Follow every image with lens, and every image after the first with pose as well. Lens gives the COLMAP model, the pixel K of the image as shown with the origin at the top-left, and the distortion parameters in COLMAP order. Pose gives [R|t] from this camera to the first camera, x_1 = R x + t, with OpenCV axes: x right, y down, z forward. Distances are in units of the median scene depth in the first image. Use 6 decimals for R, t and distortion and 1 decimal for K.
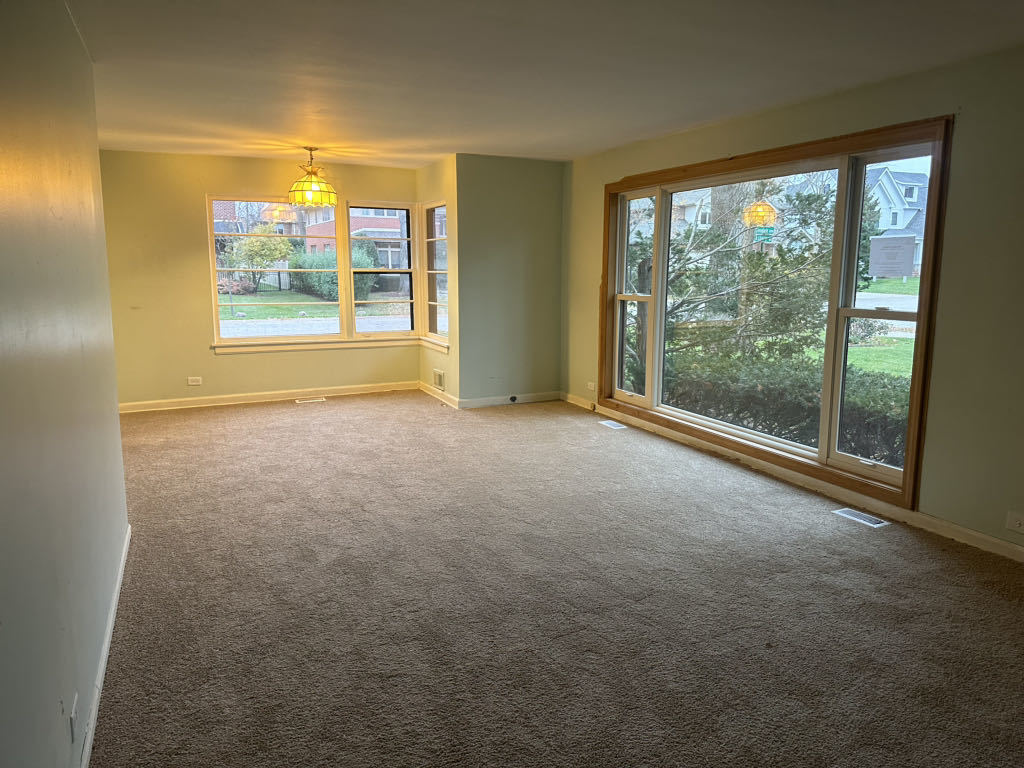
lens RADIAL K [[732.5, 0, 519.5], [0, 732.5, 386.0], [0, 0, 1]] dist [0.082203, -0.040319]
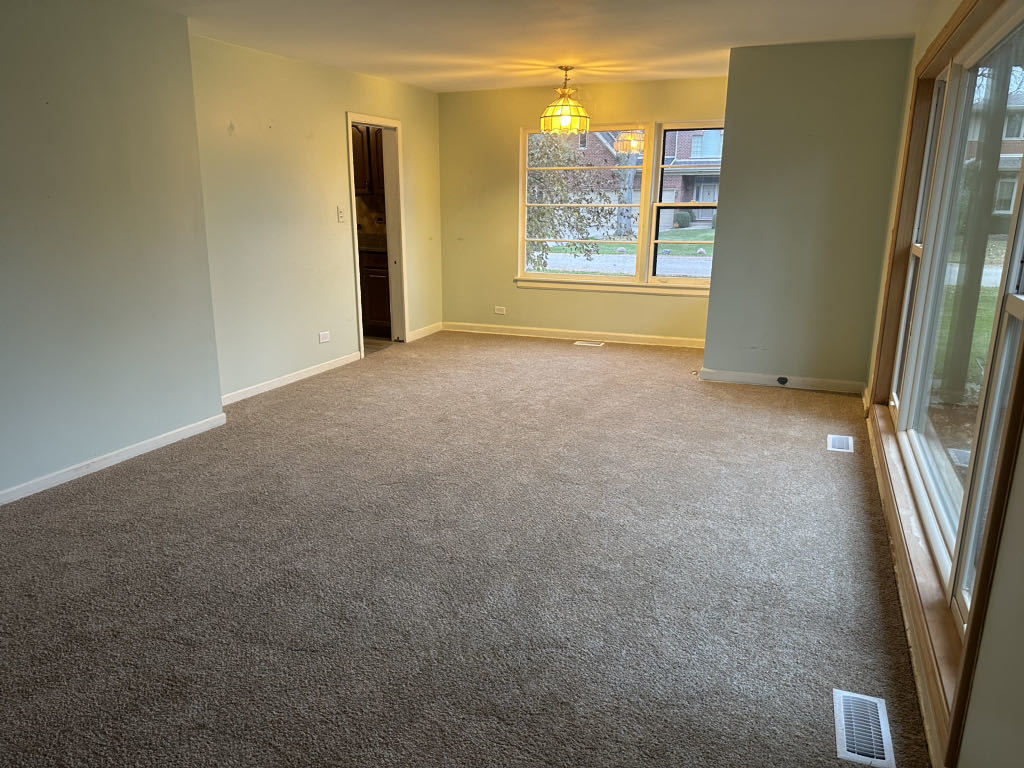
lens RADIAL K [[732.5, 0, 511.0], [0, 732.5, 383.3], [0, 0, 1]] dist [0.082203, -0.040319]
pose [[0.661488, 0.182341, -0.727451, 0.373927], [-0.127062, 0.983218, 0.130910, -0.045150], [0.739114, 0.005835, 0.673556, 0.306717]]
